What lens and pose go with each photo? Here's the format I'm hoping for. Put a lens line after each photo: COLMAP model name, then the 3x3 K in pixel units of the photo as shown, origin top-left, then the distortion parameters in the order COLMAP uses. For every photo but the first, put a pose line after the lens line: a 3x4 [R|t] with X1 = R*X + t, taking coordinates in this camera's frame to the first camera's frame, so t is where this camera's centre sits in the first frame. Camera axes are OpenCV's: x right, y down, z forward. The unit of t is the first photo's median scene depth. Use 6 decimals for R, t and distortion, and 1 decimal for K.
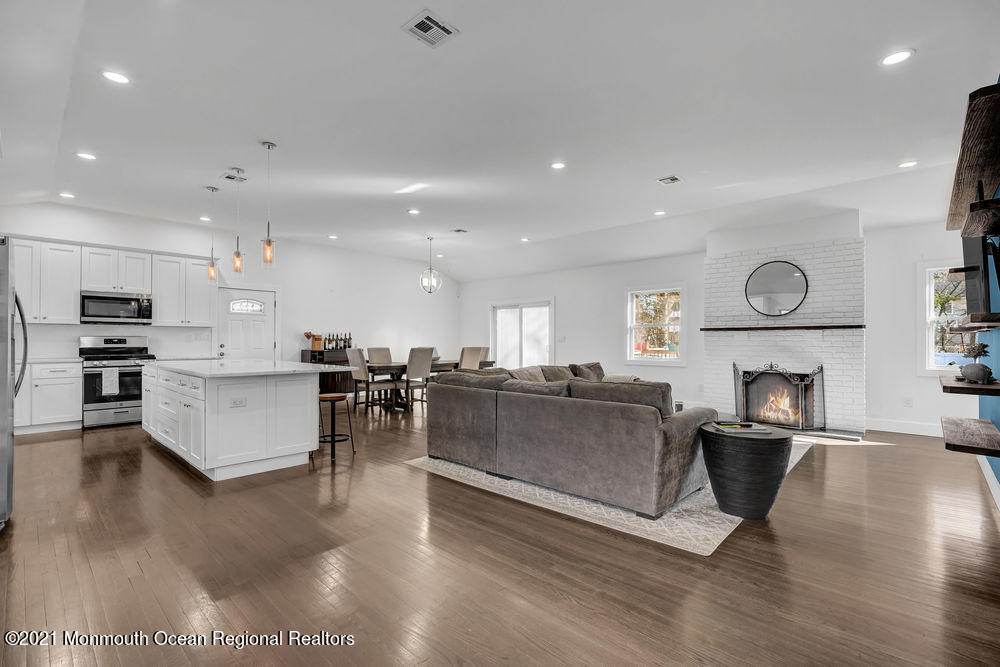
lens RADIAL K [[452.8, 0, 501.4], [0, 452.8, 331.8], [0, 0, 1]] dist [0.013909, -0.000049]
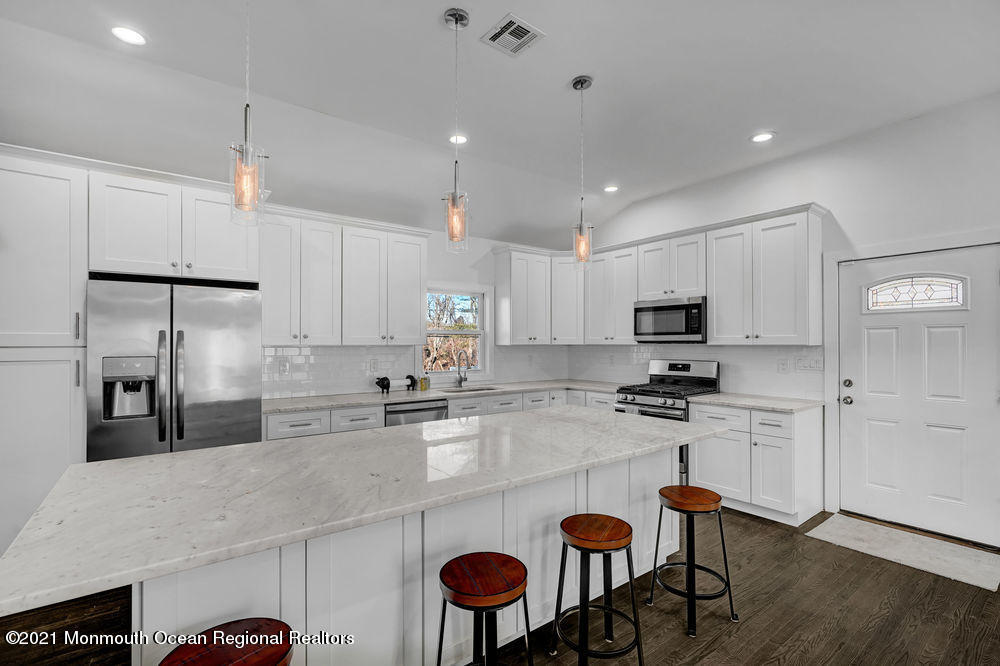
lens RADIAL K [[452.8, 0, 500.4], [0, 452.8, 341.1], [0, 0, 1]] dist [0.013909, -0.000049]
pose [[-0.158063, -0.015727, -0.987304, -0.079679], [0.017940, 0.999662, -0.018796, -0.009447], [0.987266, -0.020683, -0.157728, 0.668057]]
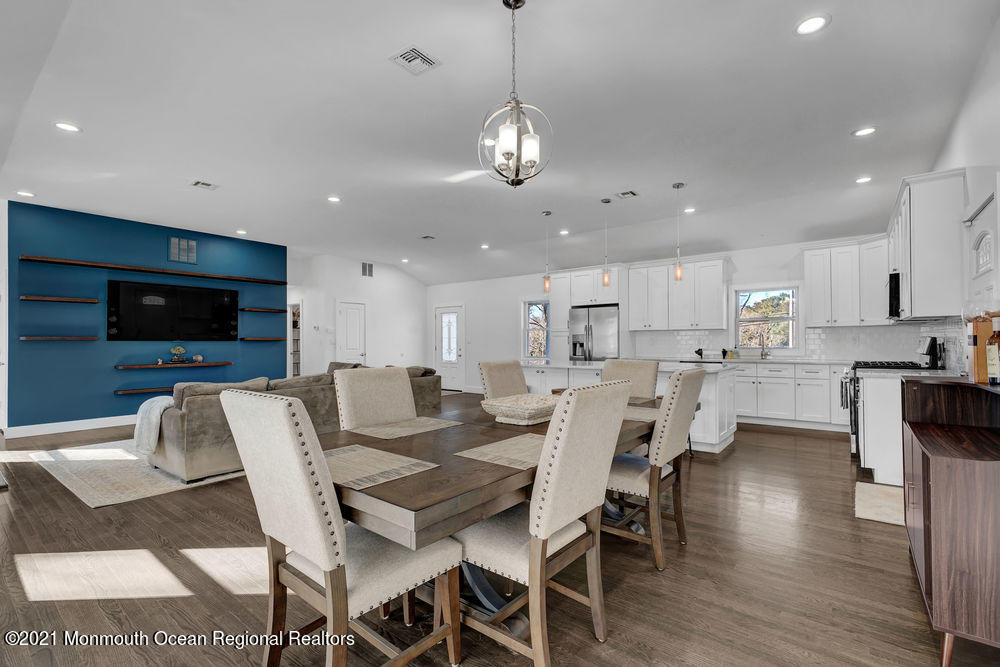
lens RADIAL K [[452.8, 0, 499.0], [0, 452.8, 332.2], [0, 0, 1]] dist [0.013909, -0.000049]
pose [[-0.996946, 0.007190, -0.077761, -0.167762], [0.008692, 0.999782, -0.019000, 0.013165], [0.077607, -0.019618, -0.996791, 1.882535]]
